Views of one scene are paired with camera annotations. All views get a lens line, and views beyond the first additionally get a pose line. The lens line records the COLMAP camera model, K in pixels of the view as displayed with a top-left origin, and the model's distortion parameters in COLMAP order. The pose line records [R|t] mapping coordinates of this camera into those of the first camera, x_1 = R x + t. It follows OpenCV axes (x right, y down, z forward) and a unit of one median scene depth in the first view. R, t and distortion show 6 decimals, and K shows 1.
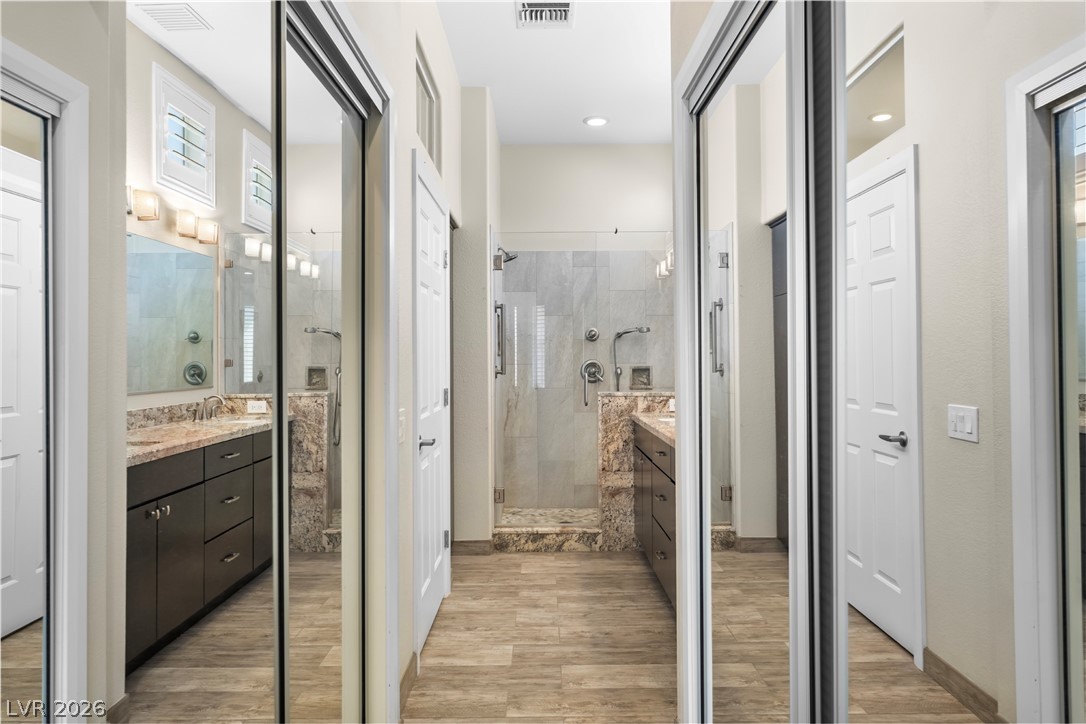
lens RADIAL K [[686.4, 0, 547.7], [0, 686.4, 359.6], [0, 0, 1]] dist [0.003086, 0.000106]
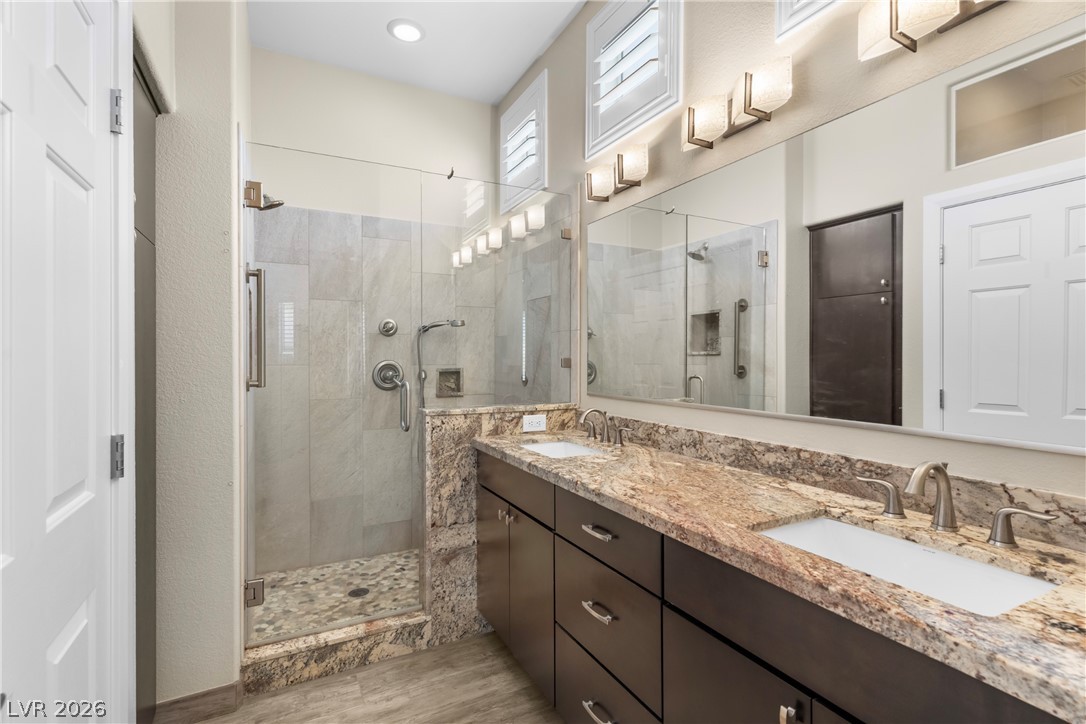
lens RADIAL K [[513.1, 0, 544.4], [0, 513.1, 358.5], [0, 0, 1]] dist [0.002497, 0.000252]
pose [[0.889794, 0.002993, 0.456353, -0.051611], [-0.003491, 0.999994, 0.000250, -0.003094], [-0.456350, -0.001816, 0.889799, 0.504189]]
